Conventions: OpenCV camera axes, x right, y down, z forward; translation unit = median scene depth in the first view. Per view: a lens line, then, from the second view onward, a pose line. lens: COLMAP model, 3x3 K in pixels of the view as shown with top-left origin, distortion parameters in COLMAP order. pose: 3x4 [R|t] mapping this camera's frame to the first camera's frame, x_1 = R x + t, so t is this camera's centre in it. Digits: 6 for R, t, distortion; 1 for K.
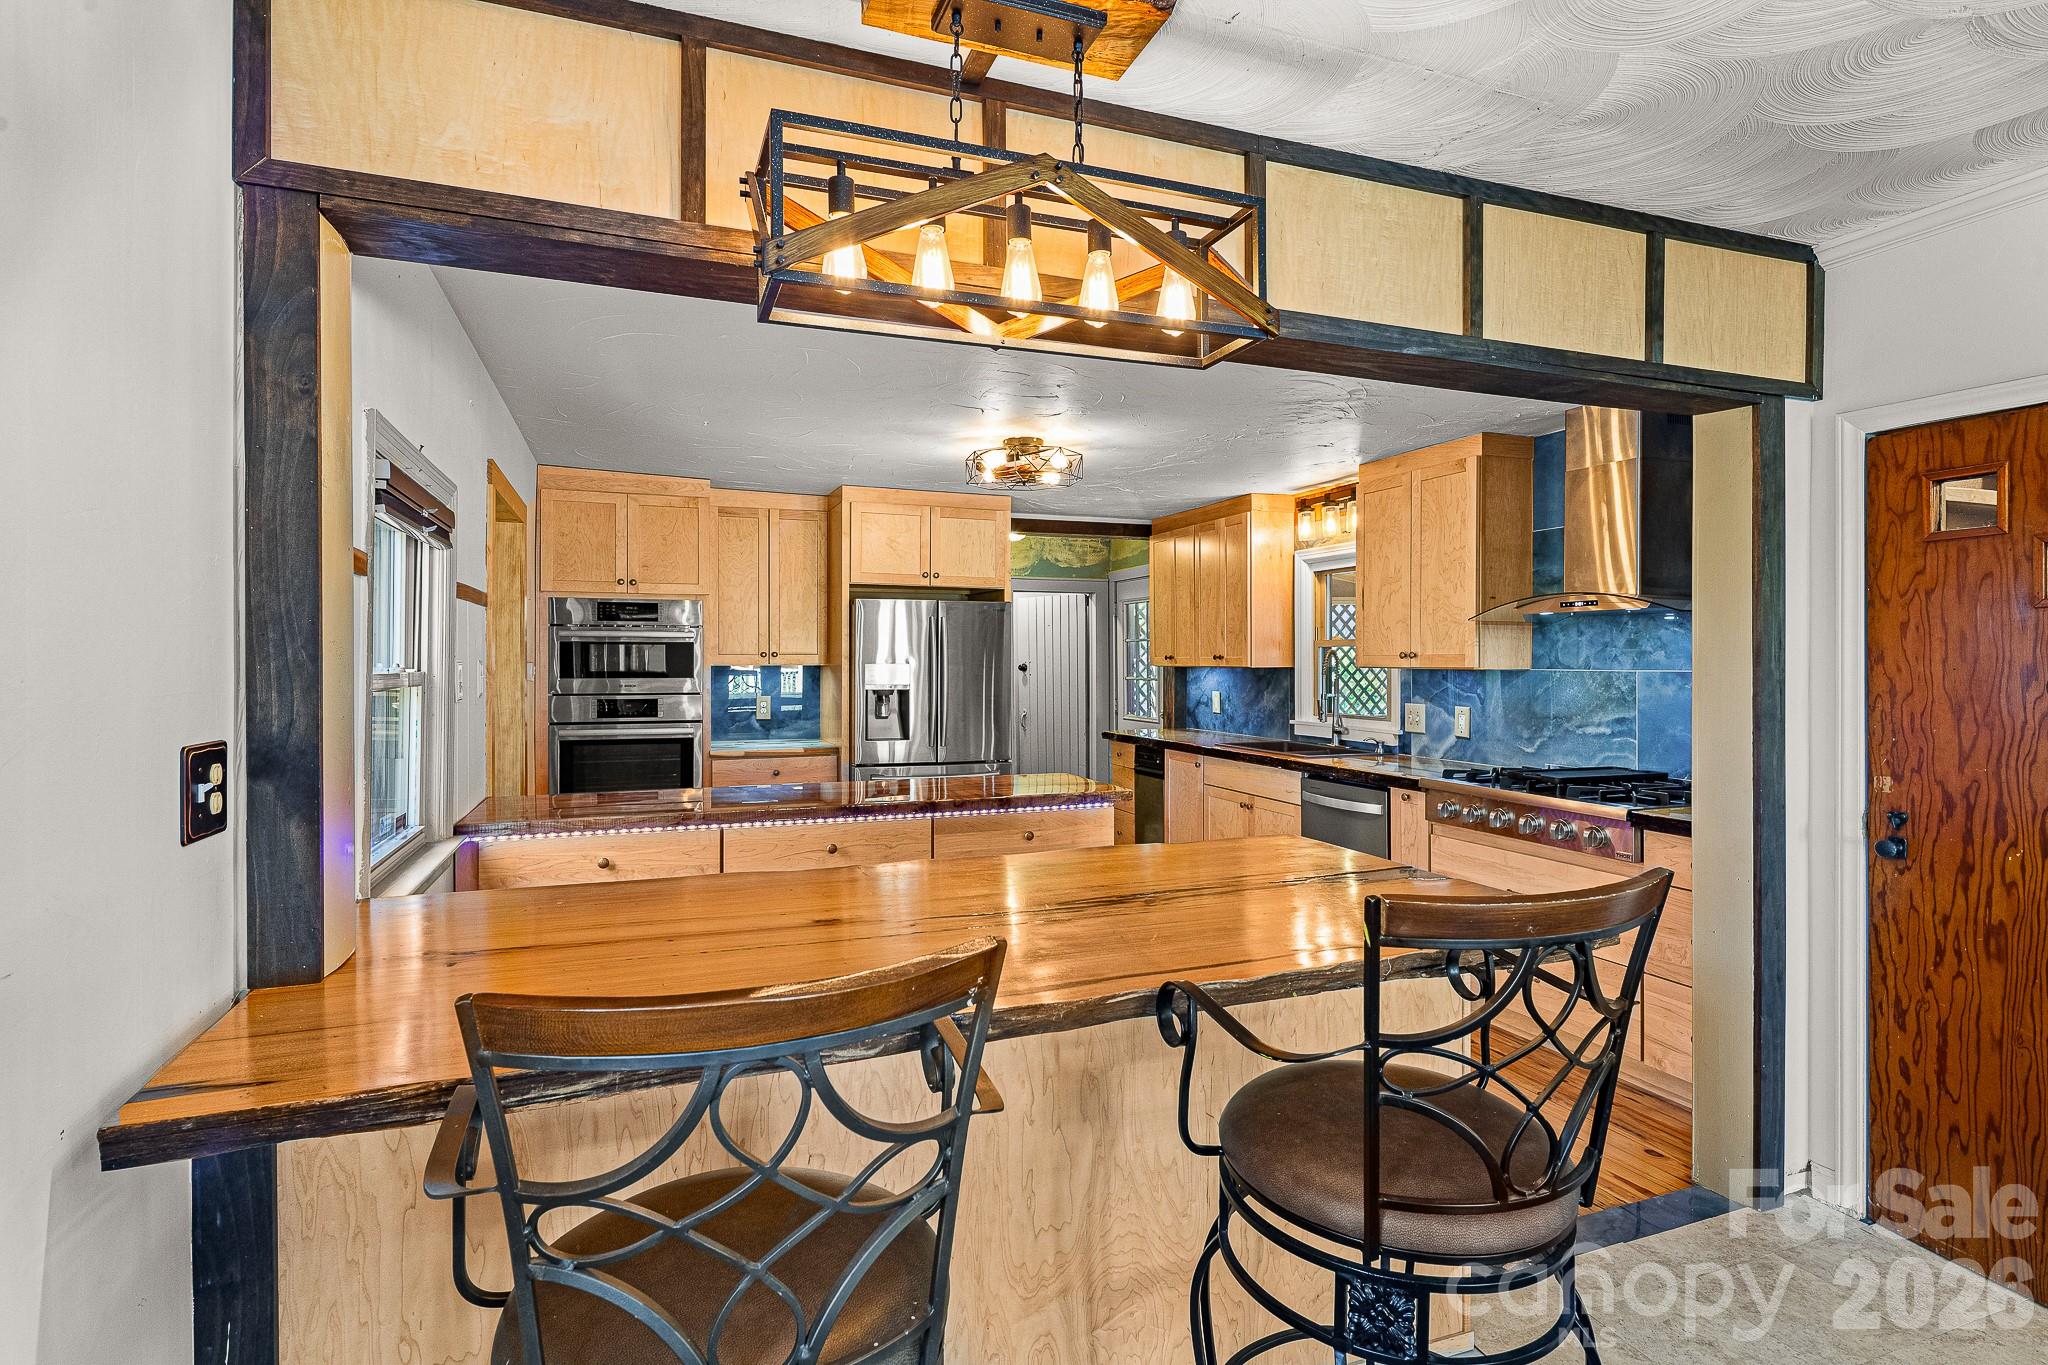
lens RADIAL K [[993.5, 0, 1019.2], [0, 993.5, 665.3], [0, 0, 1]] dist [0.004384, -0.001875]
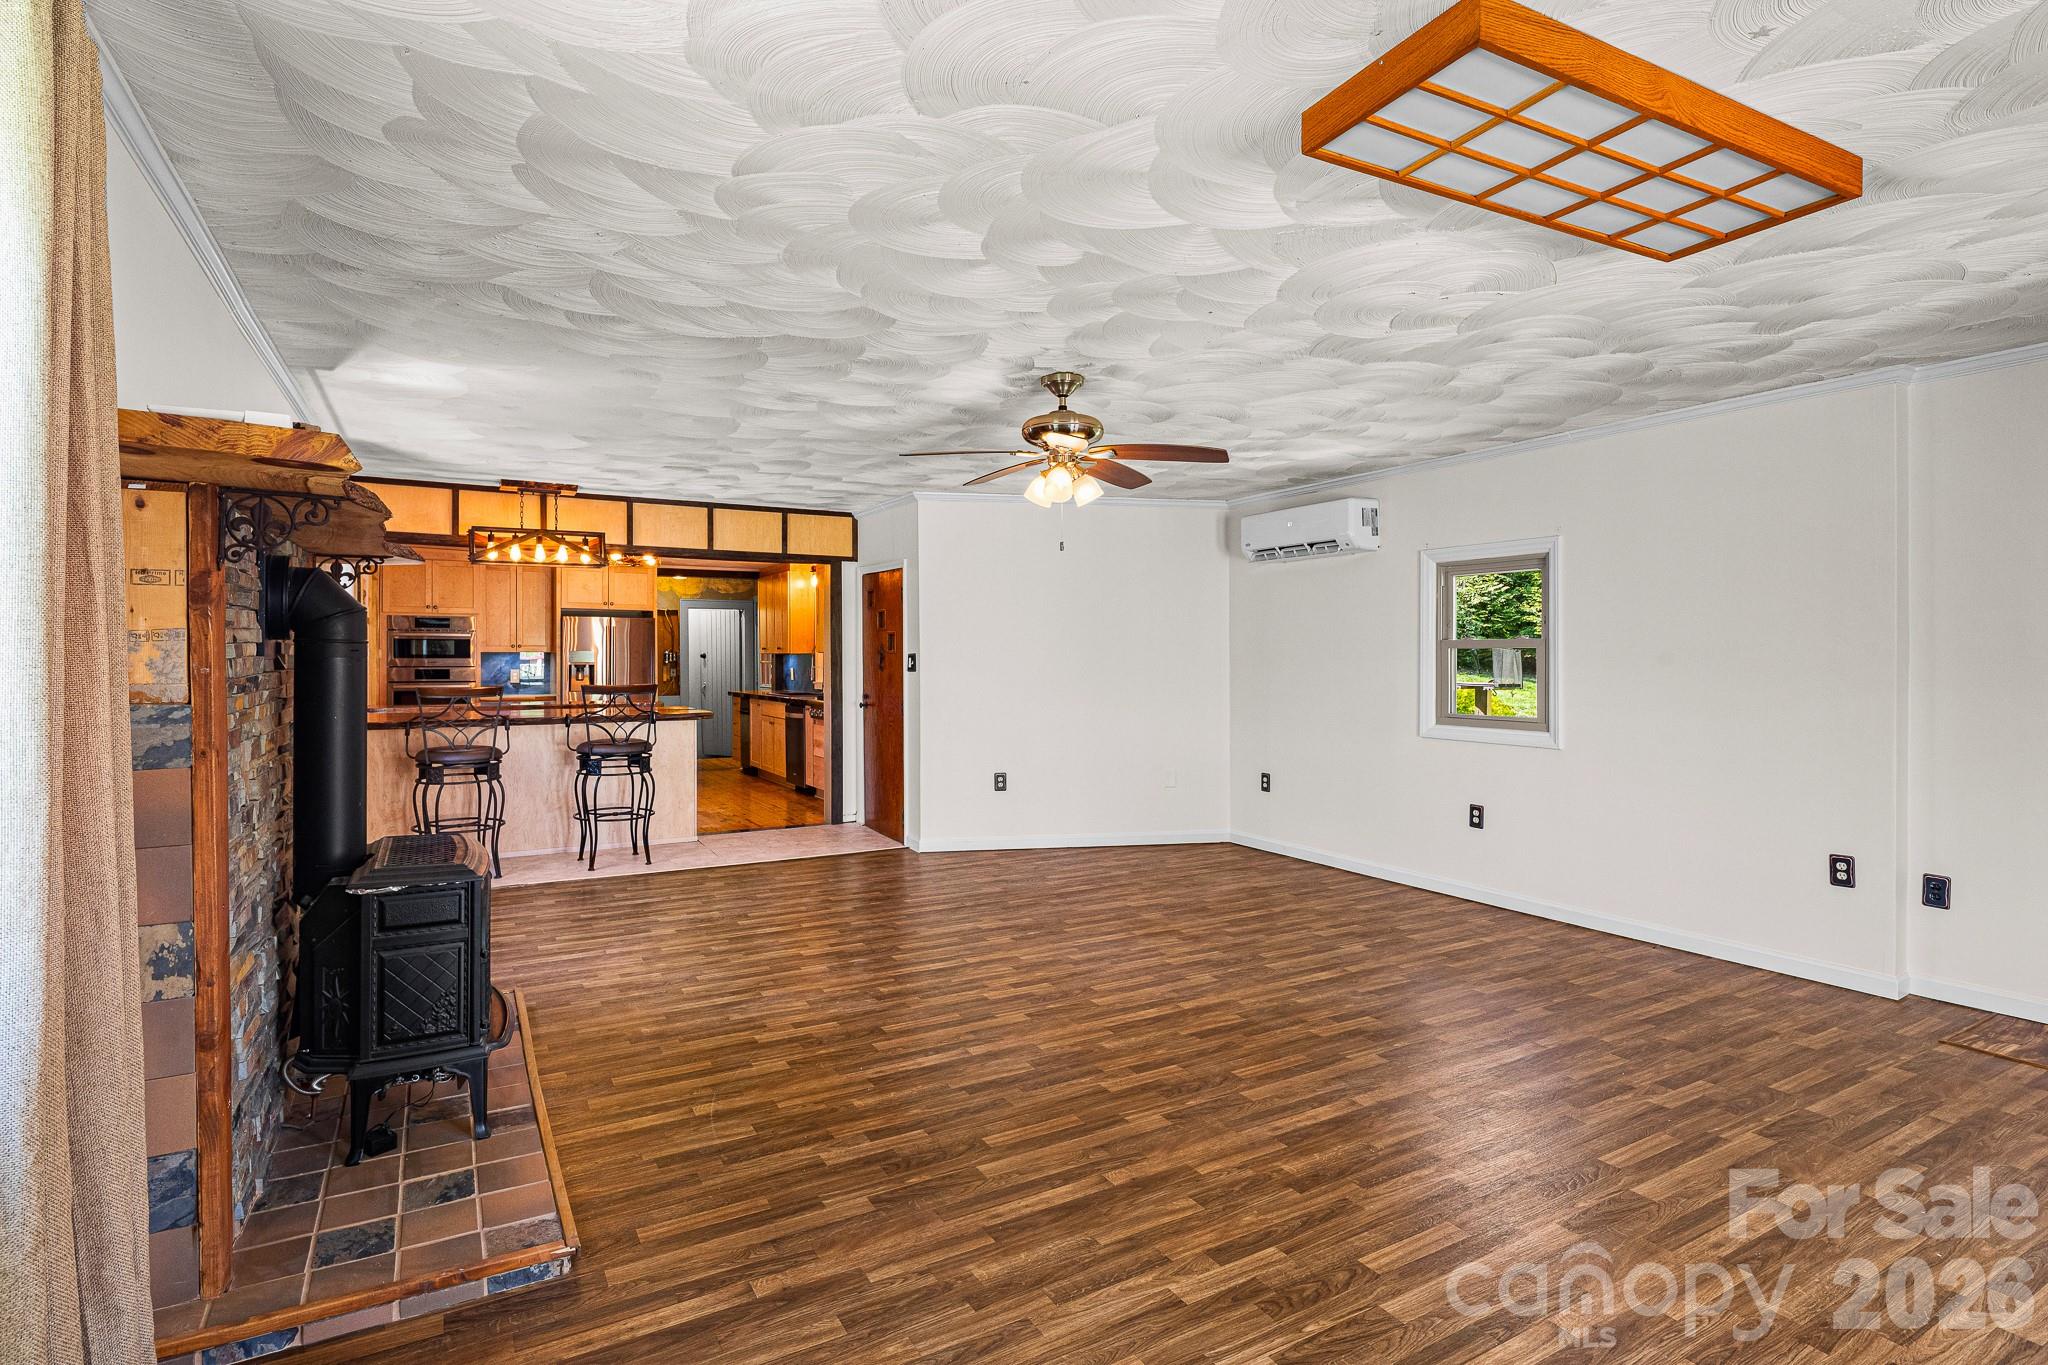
lens RADIAL K [[993.5, 0, 1020.7], [0, 993.5, 661.0], [0, 0, 1]] dist [0.004384, -0.001875]
pose [[0.986006, -0.000051, 0.166713, 0.399628], [0.000386, 0.999998, -0.001975, 0.023145], [-0.166712, 0.002012, 0.986004, -1.067350]]
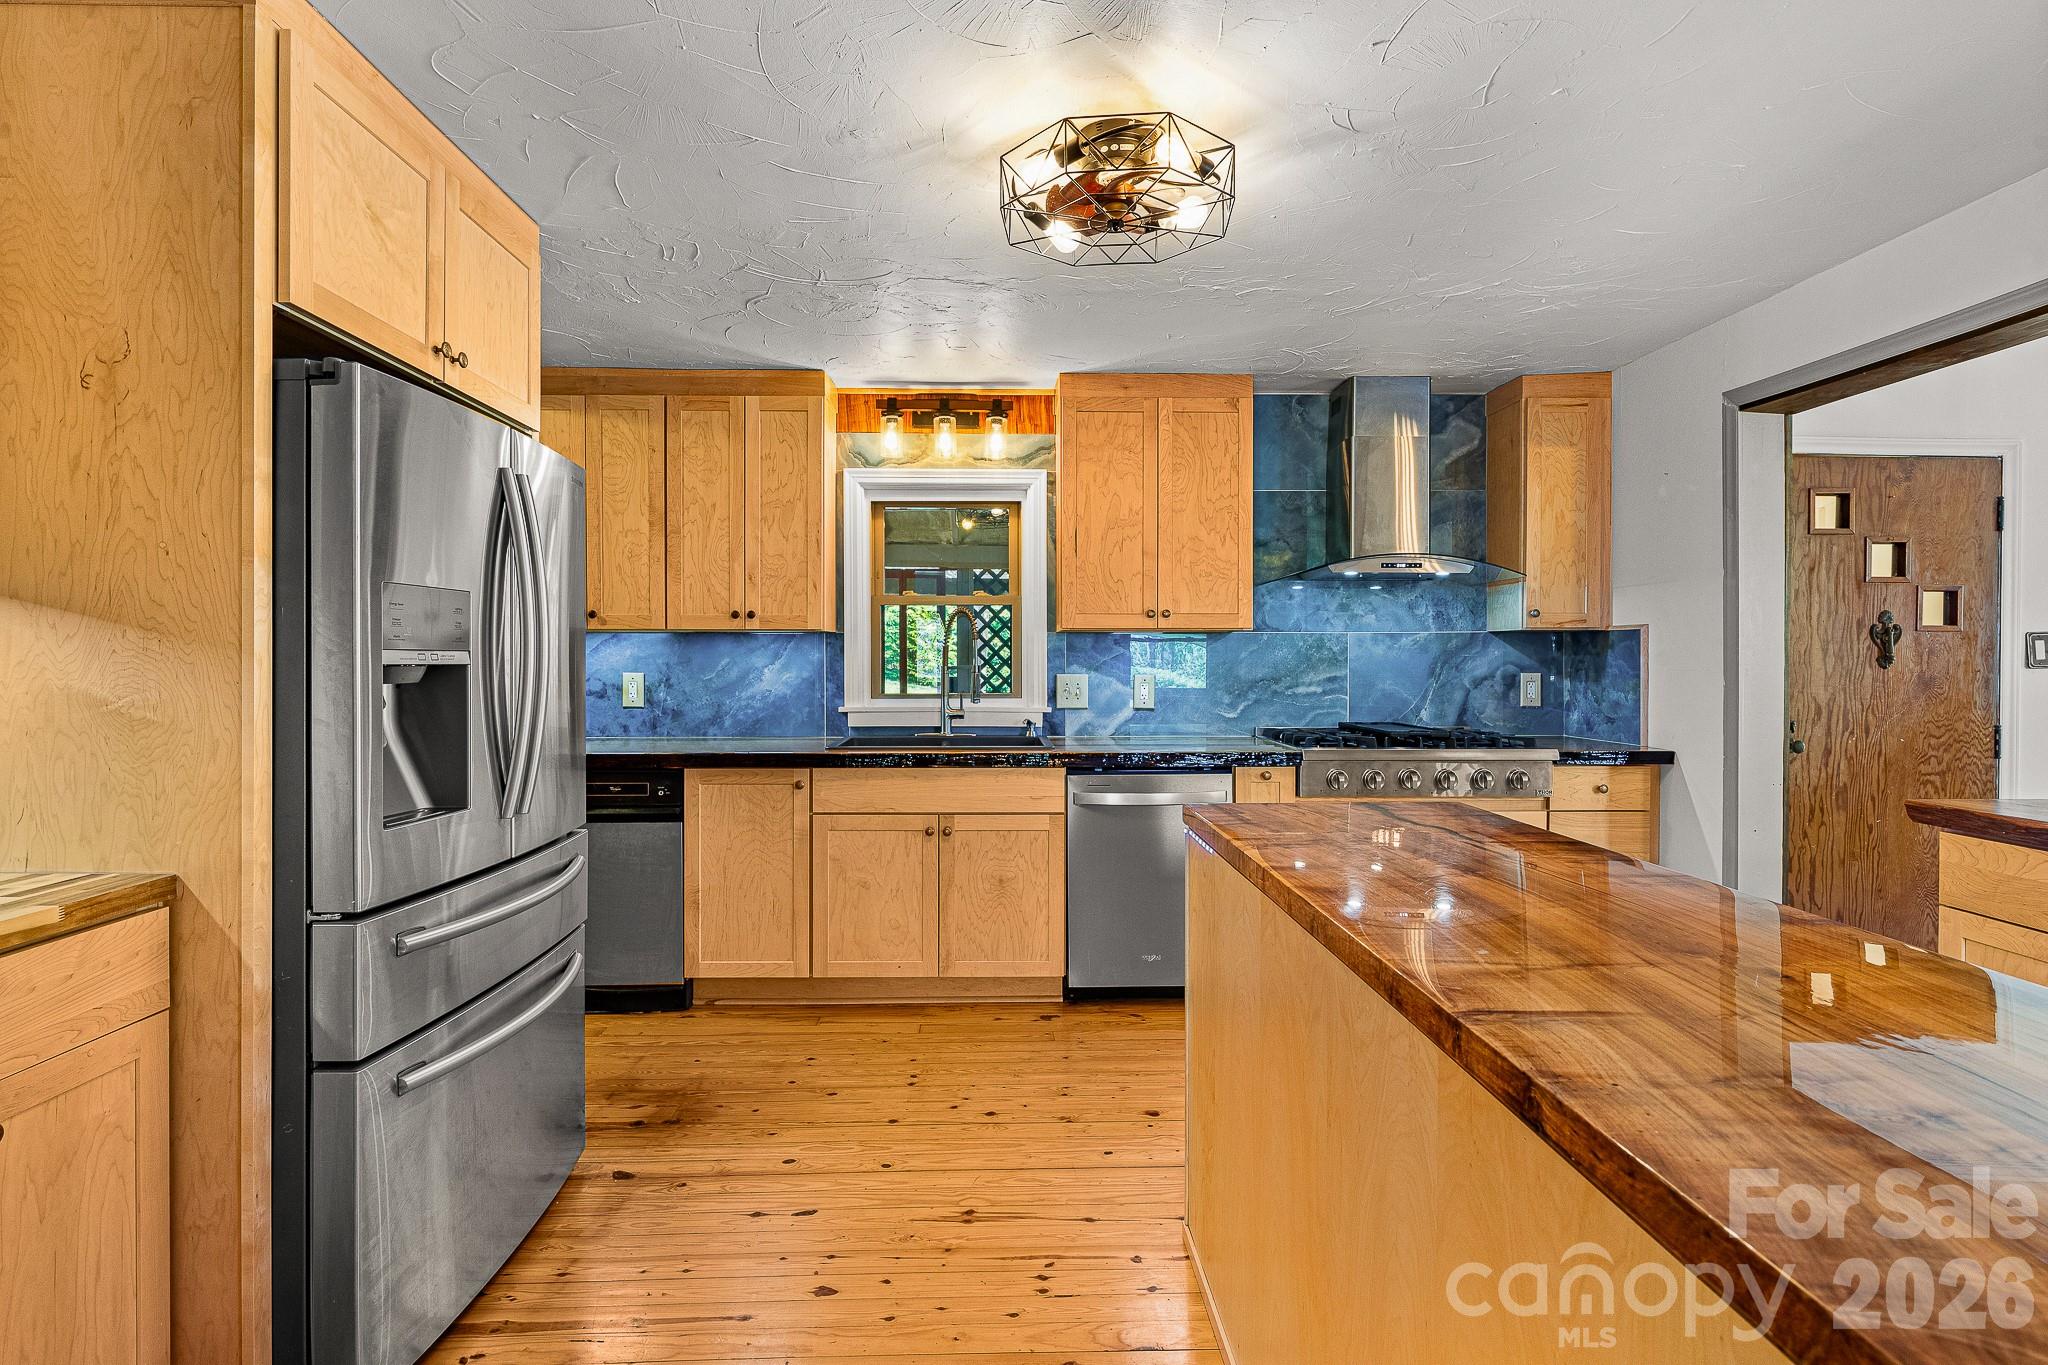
lens RADIAL K [[993.5, 0, 1013.0], [0, 993.5, 664.3], [0, 0, 1]] dist [0.004384, -0.001875]
pose [[0.334810, -0.006487, 0.942263, -0.401464], [0.004765, 0.999975, 0.005191, 0.024920], [-0.942273, 0.002752, 0.334833, 0.745410]]
